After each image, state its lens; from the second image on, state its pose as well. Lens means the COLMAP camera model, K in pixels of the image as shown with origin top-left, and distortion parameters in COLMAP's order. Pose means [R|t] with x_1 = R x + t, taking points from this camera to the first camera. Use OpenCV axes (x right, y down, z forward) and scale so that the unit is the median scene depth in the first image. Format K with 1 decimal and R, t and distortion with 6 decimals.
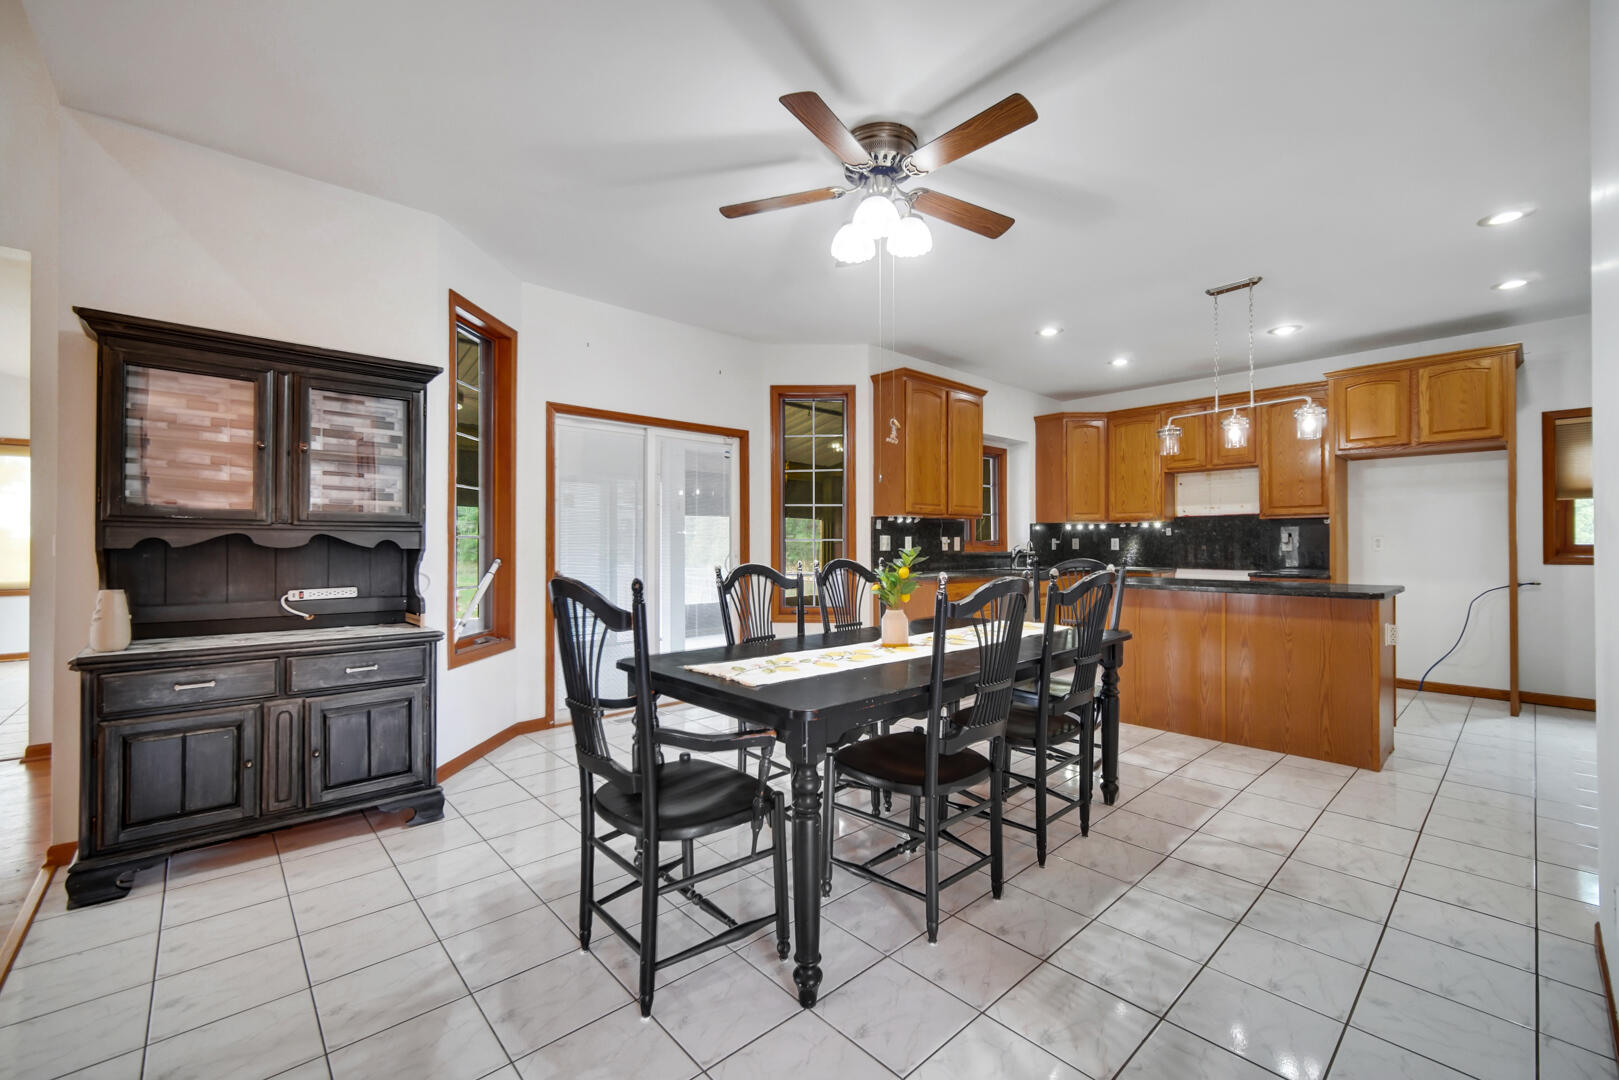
lens RADIAL K [[661.4, 0, 811.6], [0, 661.4, 539.6], [0, 0, 1]] dist [-0.007394, 0.000570]
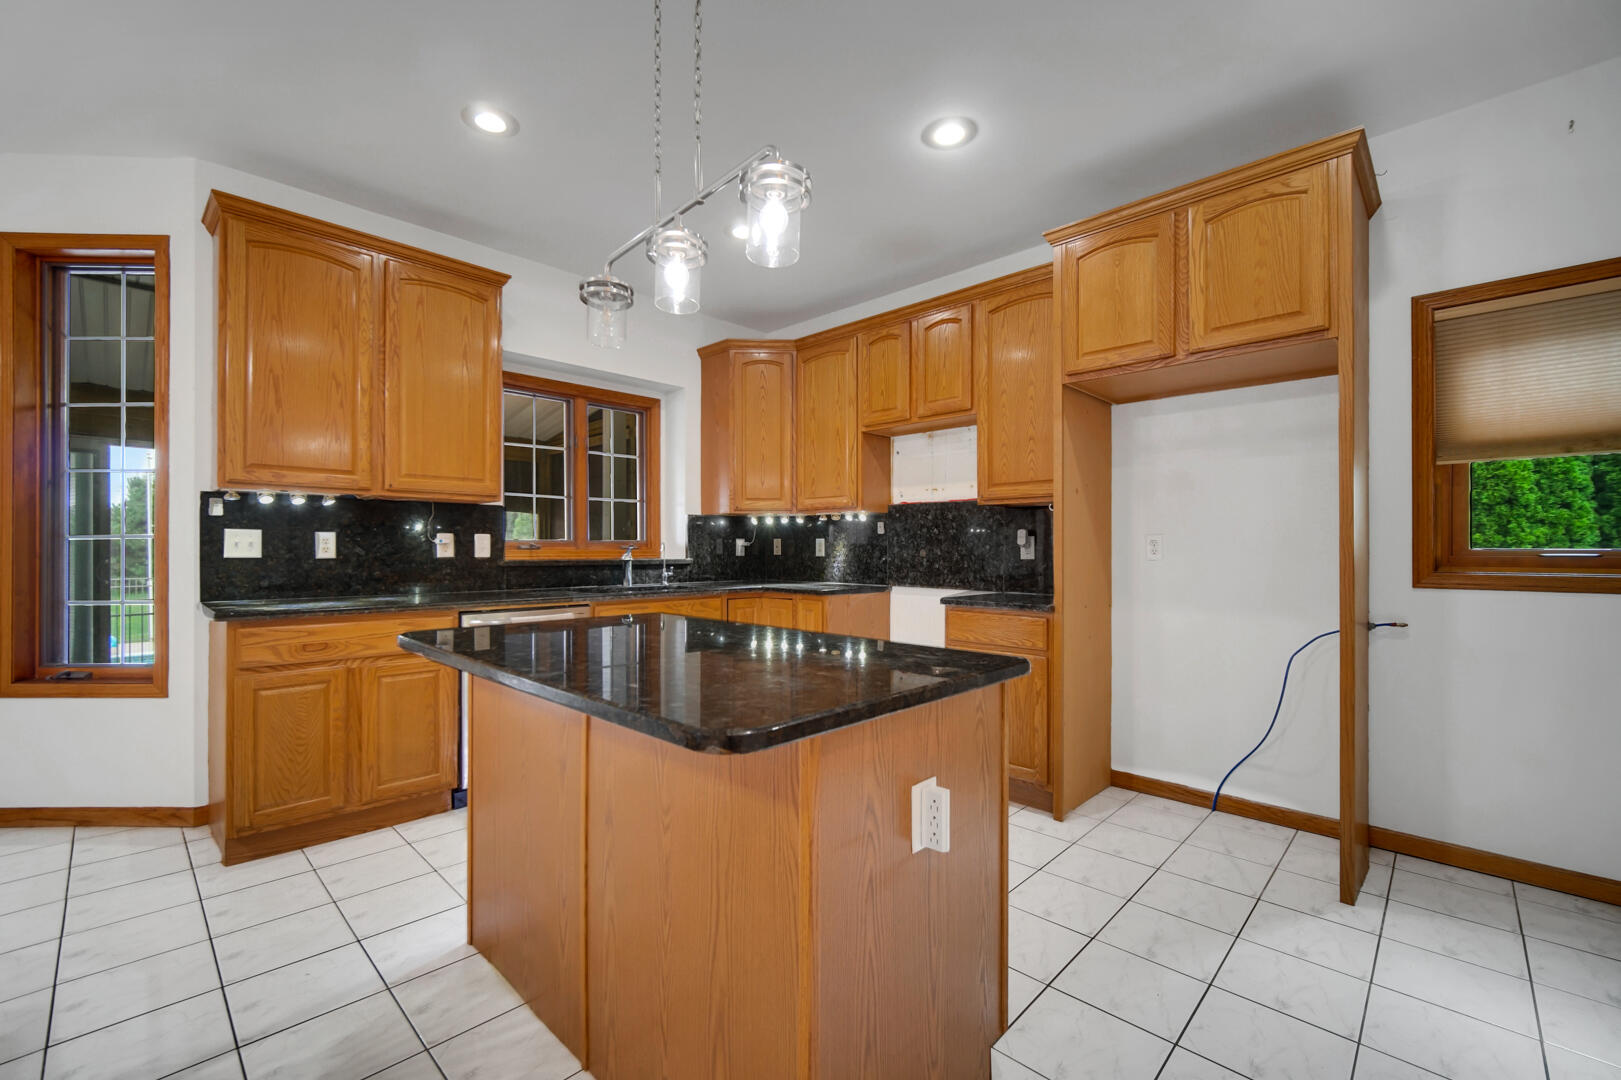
lens RADIAL K [[662.2, 0, 825.8], [0, 662.2, 543.5], [0, 0, 1]] dist [-0.007394, 0.000570]
pose [[0.997748, 0.003891, 0.066955, 0.467637], [-0.003975, 0.999991, 0.001125, 0.002742], [-0.066950, -0.001389, 0.997755, 0.387392]]
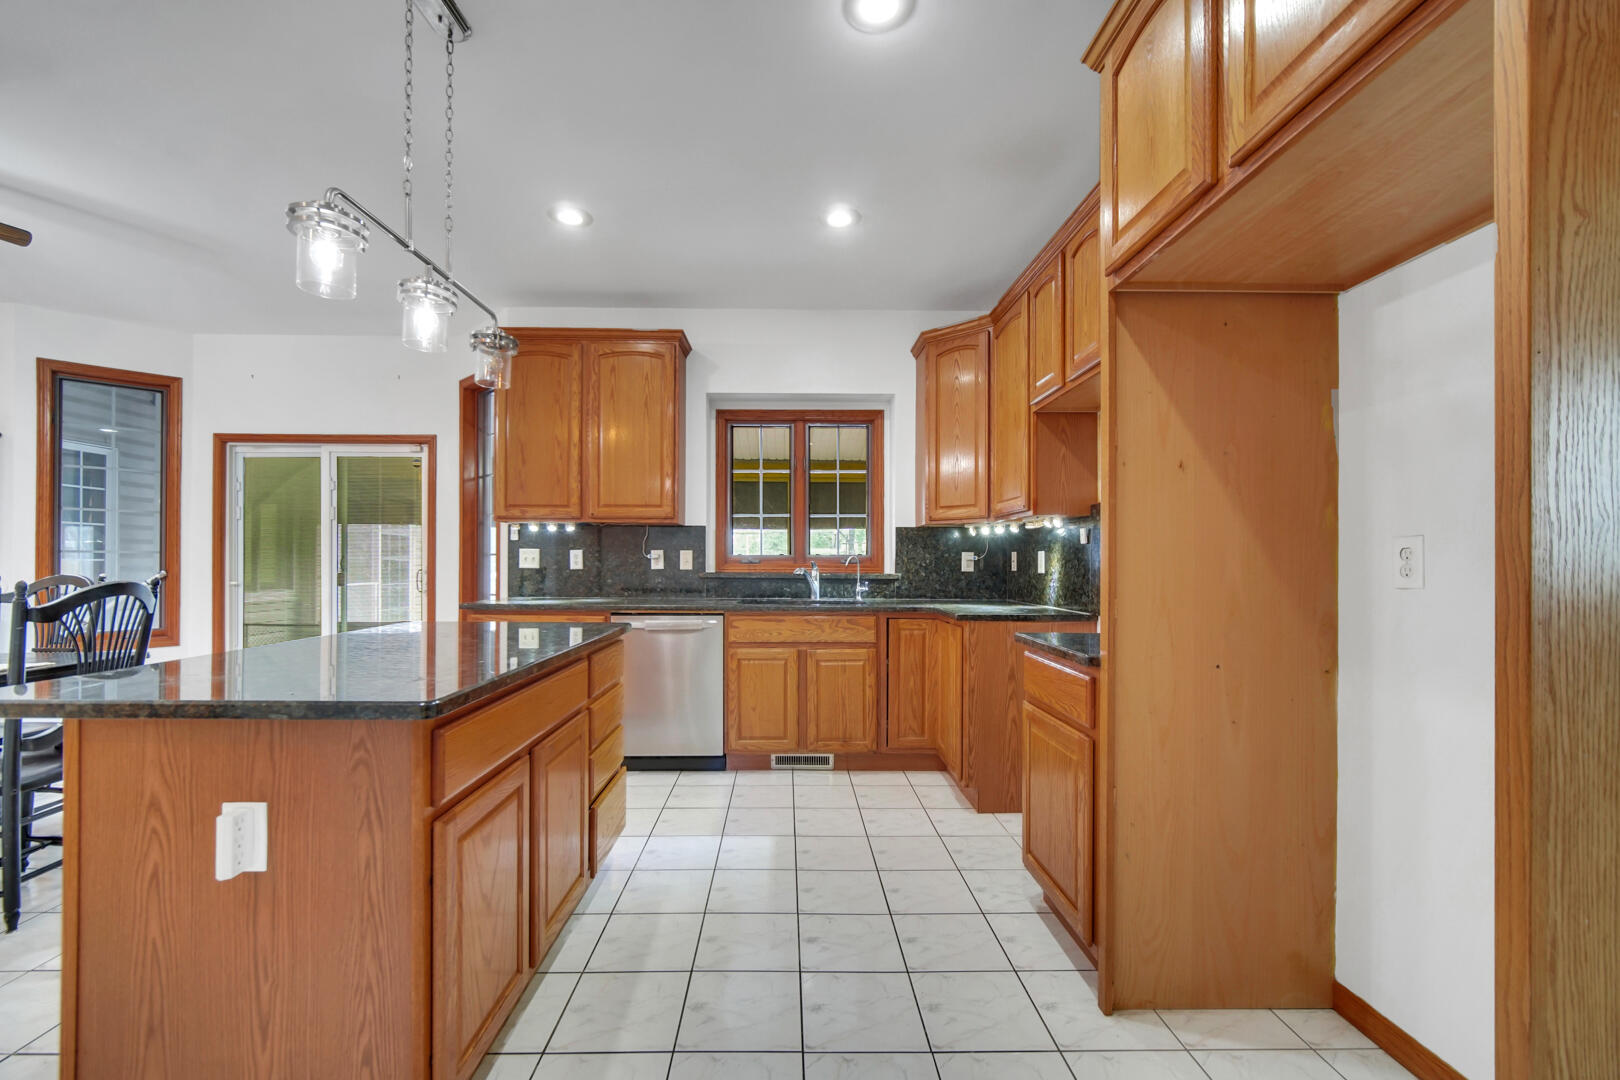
lens RADIAL K [[661.8, 0, 811.9], [0, 661.8, 561.4], [0, 0, 1]] dist [-0.007394, 0.000570]
pose [[0.752988, 0.004266, -0.658020, 0.753444], [-0.000194, 0.999980, 0.006261, 0.003527], [0.658034, -0.004587, 0.752974, 0.546208]]
